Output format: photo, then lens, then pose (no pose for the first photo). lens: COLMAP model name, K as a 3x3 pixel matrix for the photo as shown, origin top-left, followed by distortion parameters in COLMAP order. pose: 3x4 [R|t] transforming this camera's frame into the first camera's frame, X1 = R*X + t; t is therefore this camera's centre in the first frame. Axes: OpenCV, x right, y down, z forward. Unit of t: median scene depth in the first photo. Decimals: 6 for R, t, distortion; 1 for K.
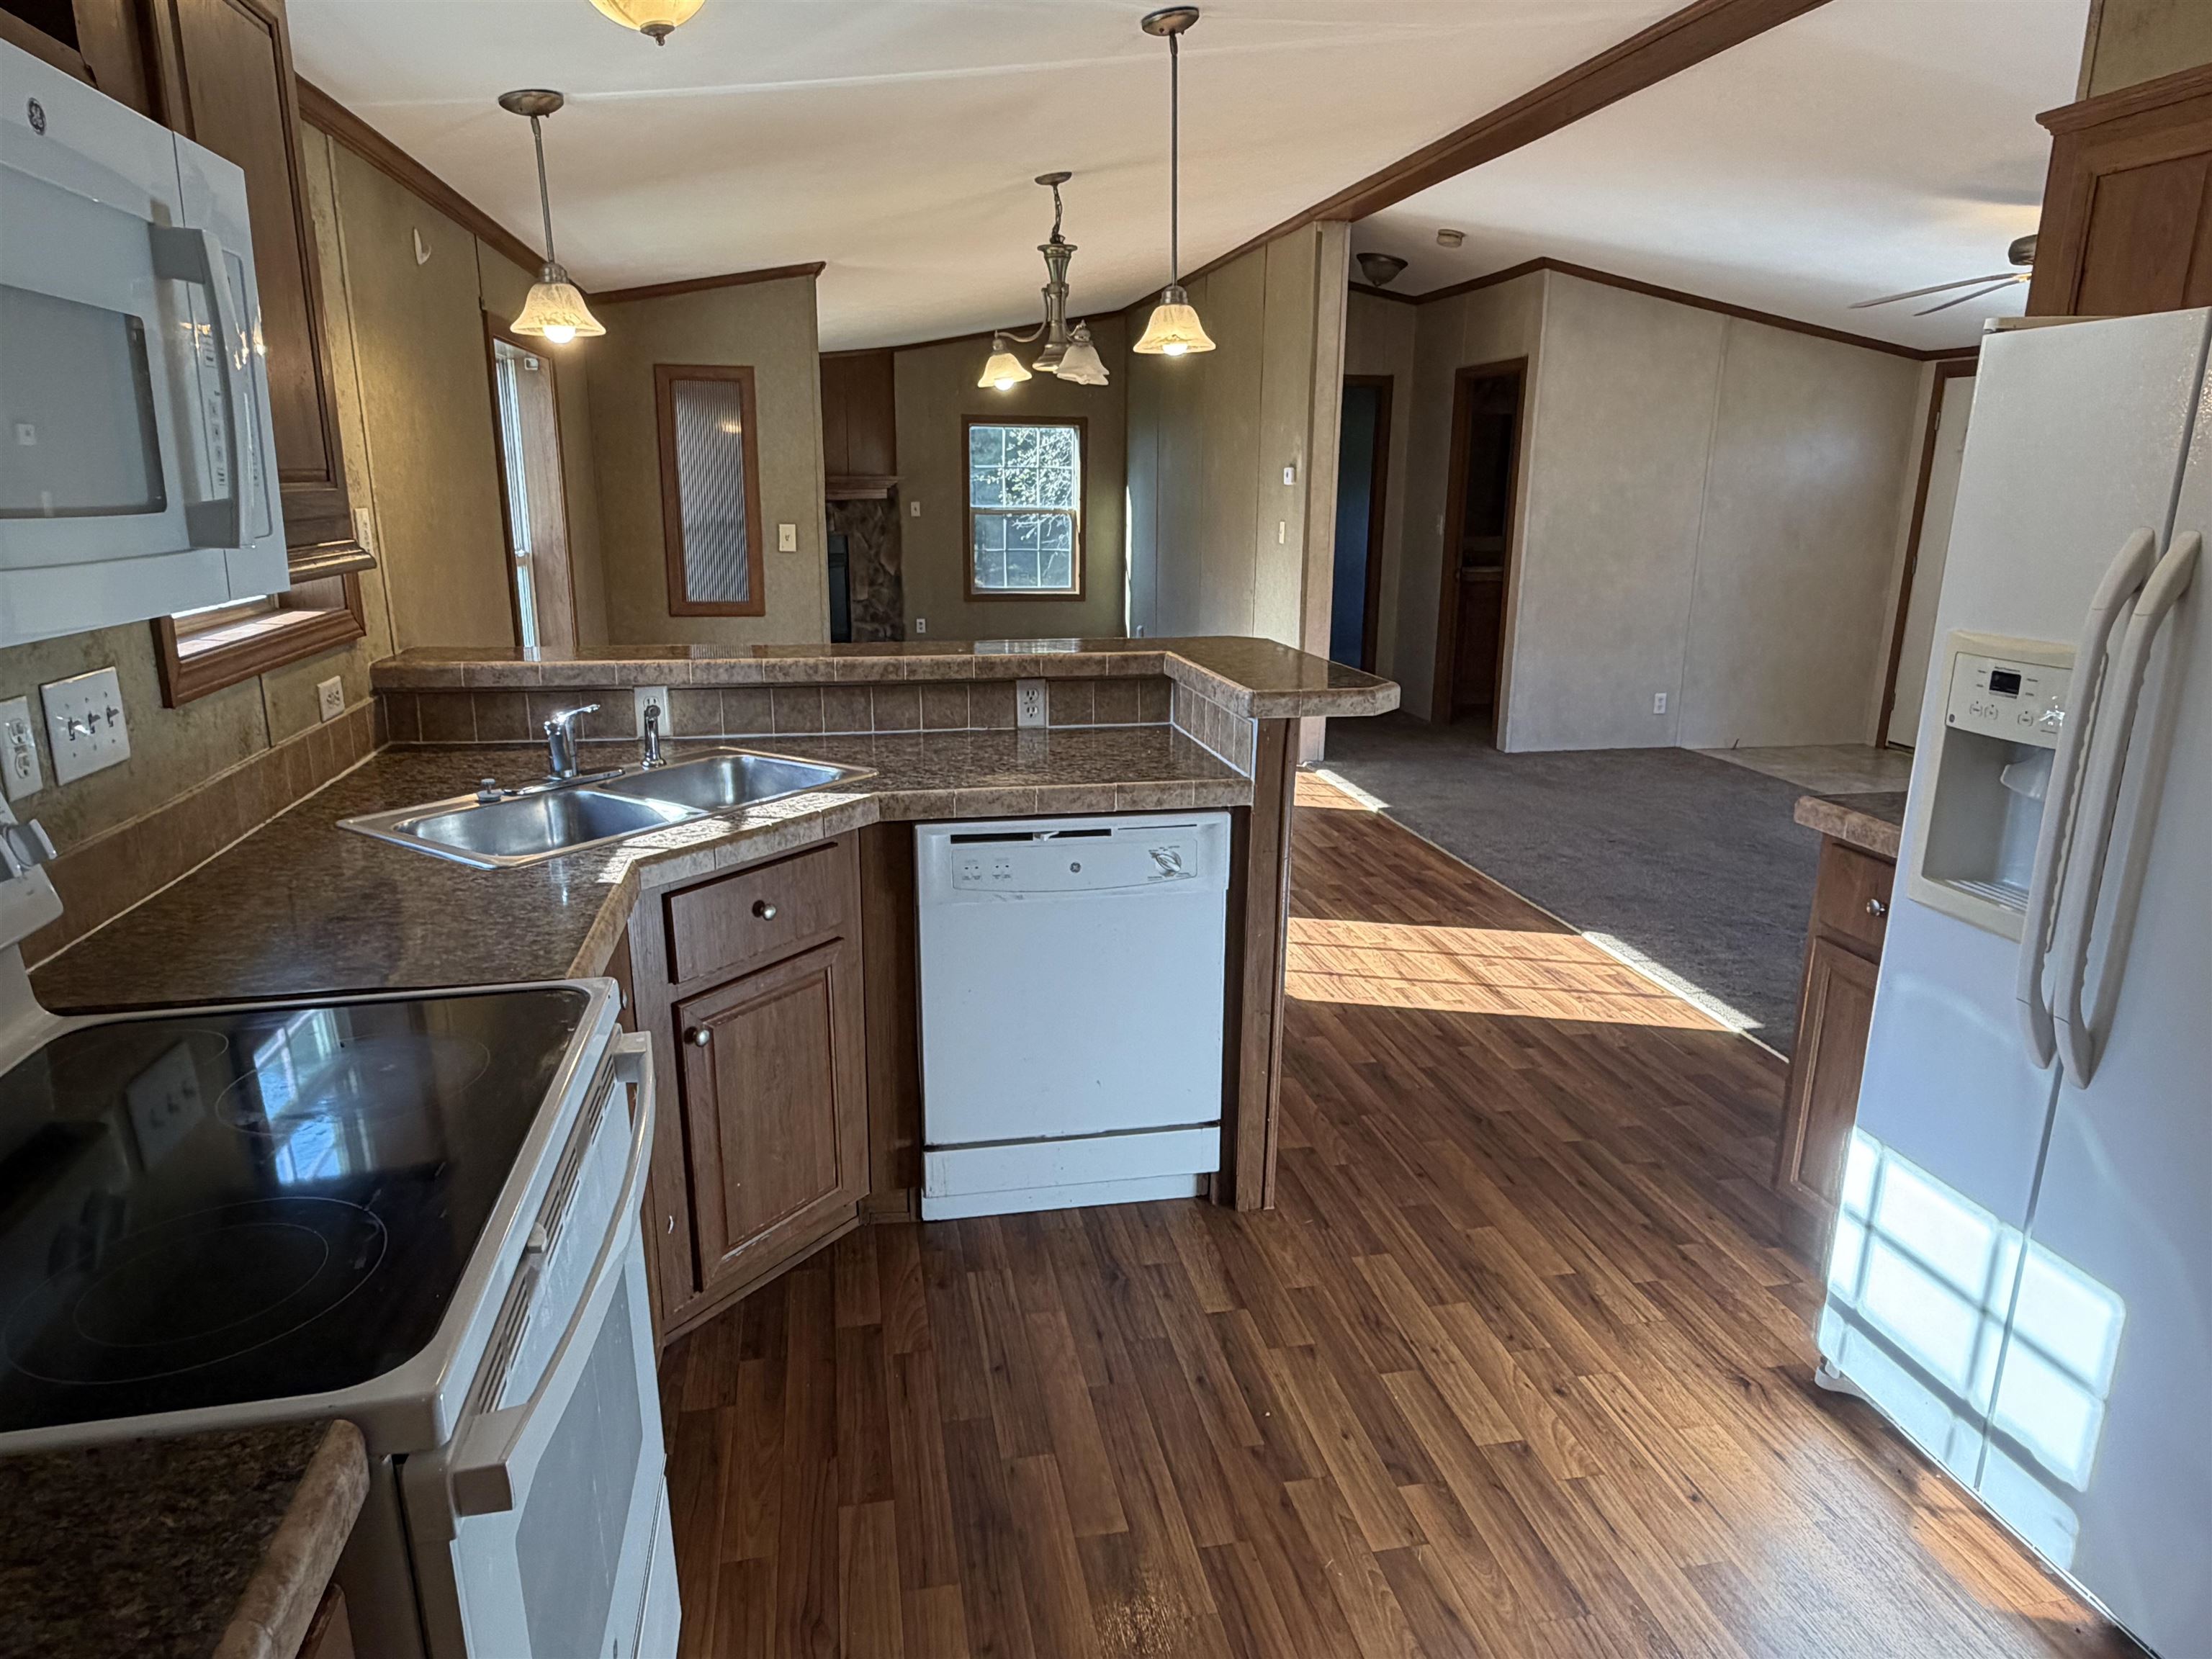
lens RADIAL K [[1400.1, 0, 1109.0], [0, 1400.1, 851.7], [0, 0, 1]] dist [0.007870, 0.000907]
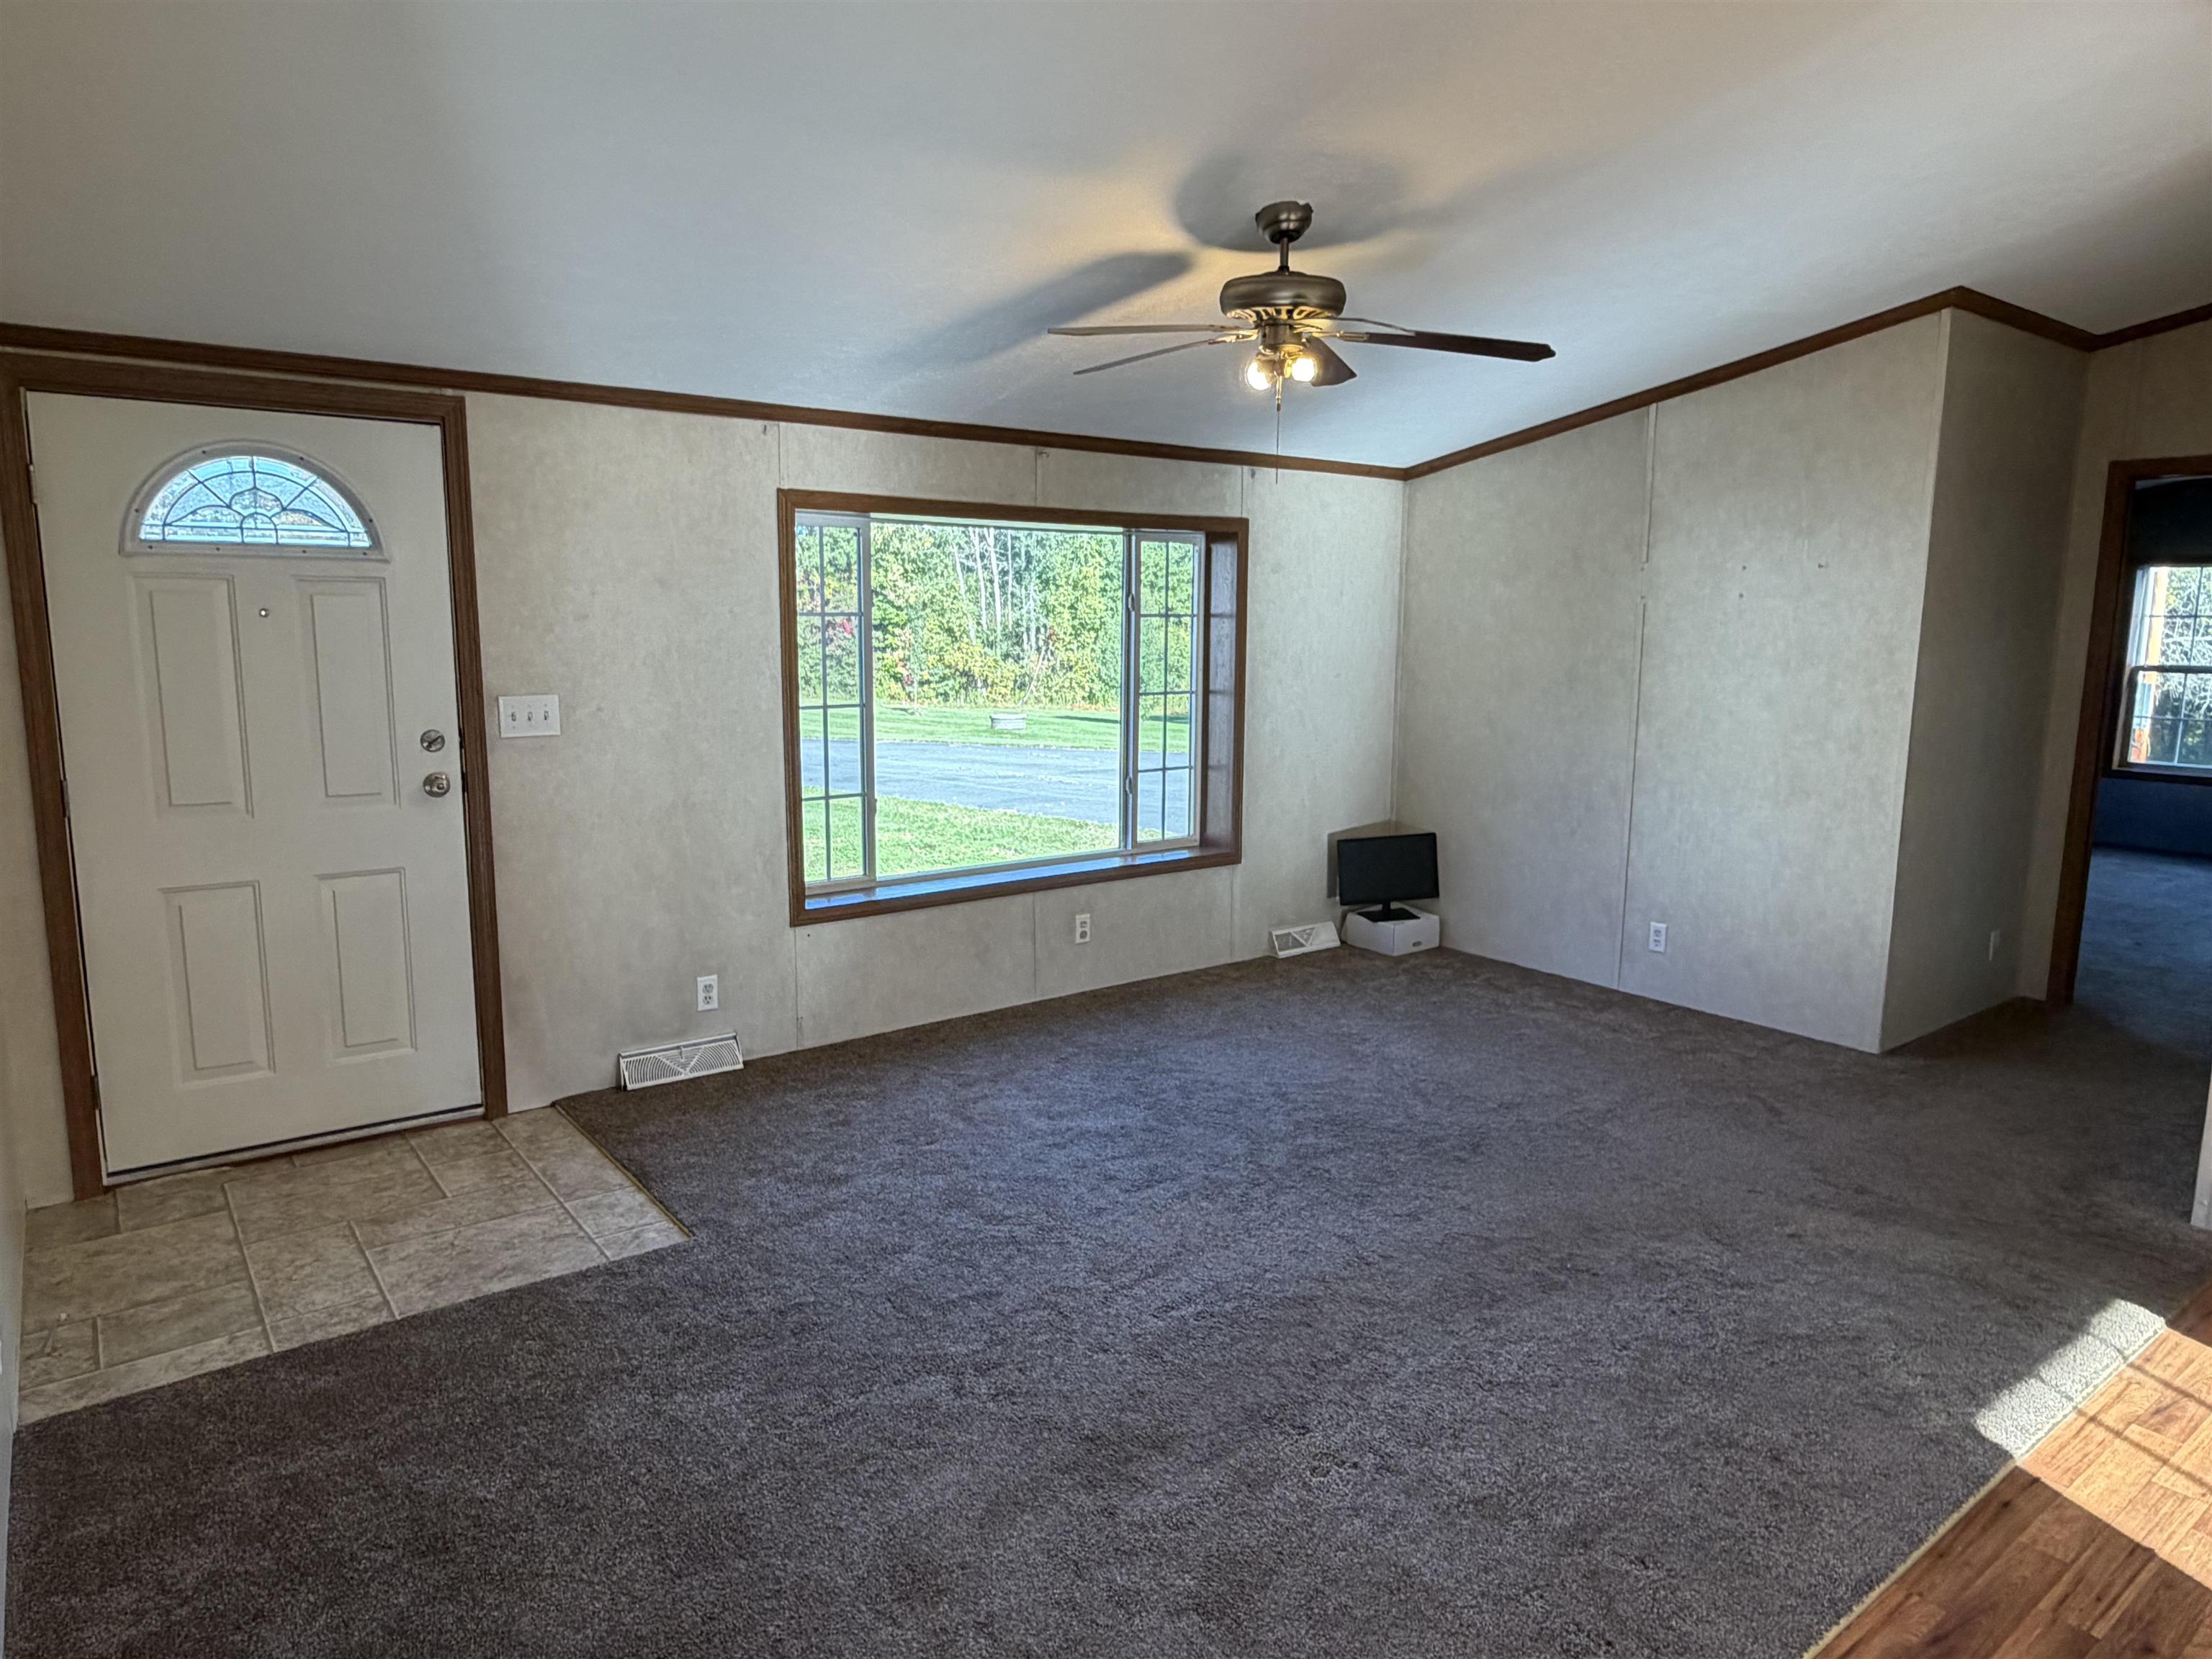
lens RADIAL K [[1364.4, 0, 1097.7], [0, 1364.4, 833.6], [0, 0, 1]] dist [0.004389, -0.000362]
pose [[-0.431439, -0.155591, 0.888624, 0.073878], [0.227602, 0.934379, 0.274106, -0.443491], [-0.872959, 0.320512, -0.367714, 1.630370]]
